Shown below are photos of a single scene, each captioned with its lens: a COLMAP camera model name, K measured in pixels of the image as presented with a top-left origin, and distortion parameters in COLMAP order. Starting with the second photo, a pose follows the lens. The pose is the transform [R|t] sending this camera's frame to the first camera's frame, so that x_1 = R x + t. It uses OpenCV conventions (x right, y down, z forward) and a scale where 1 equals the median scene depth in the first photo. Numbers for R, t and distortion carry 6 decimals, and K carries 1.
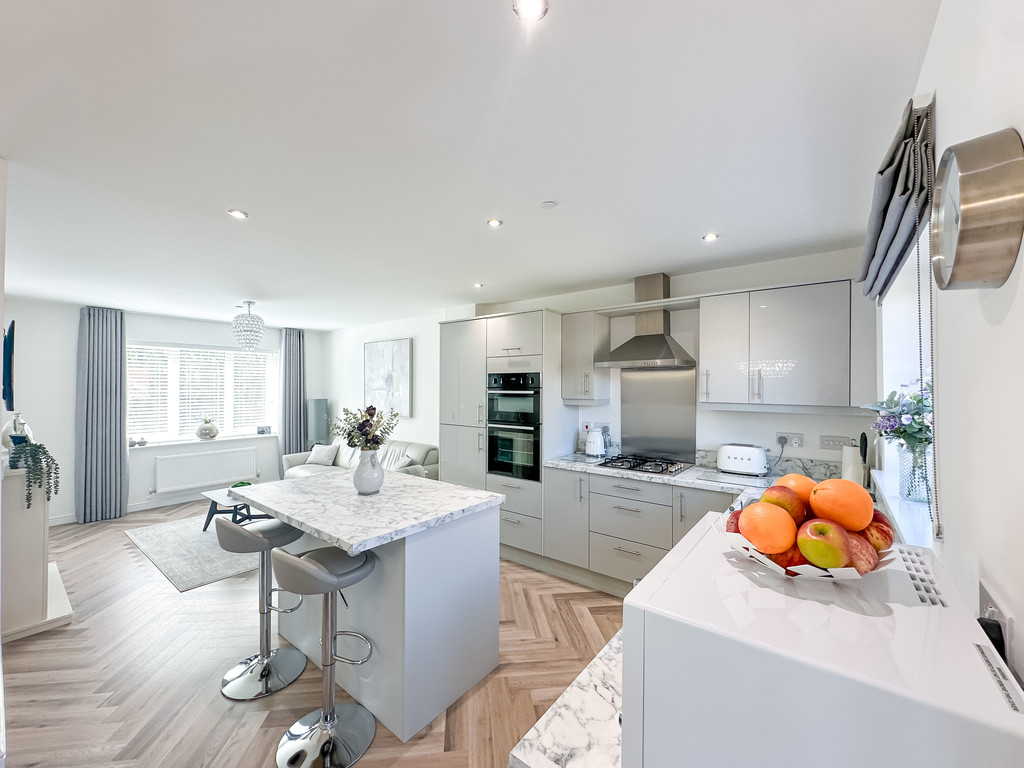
lens RADIAL K [[407.6, 0, 511.0], [0, 407.6, 382.2], [0, 0, 1]] dist [-0.001790, 0.000365]
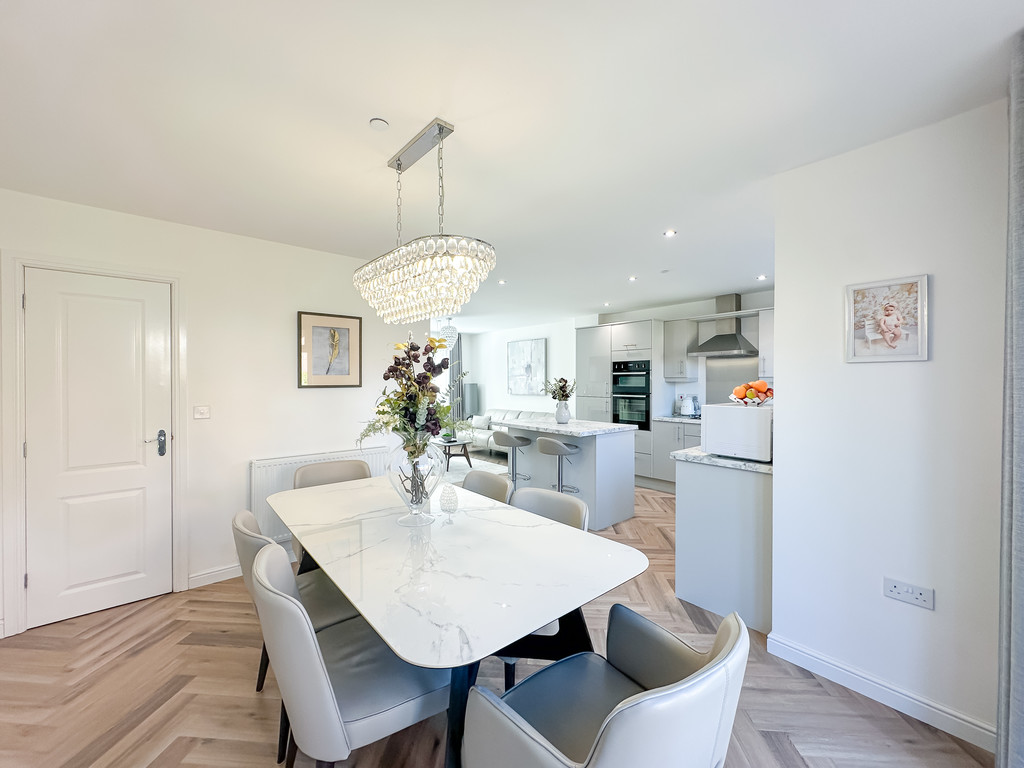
lens RADIAL K [[407.6, 0, 510.1], [0, 407.6, 380.9], [0, 0, 1]] dist [-0.001790, 0.000365]
pose [[0.980984, -0.003109, -0.194065, -0.148240], [0.005162, 0.999936, 0.010079, 0.035864], [0.194021, -0.010889, 0.980937, -0.615461]]
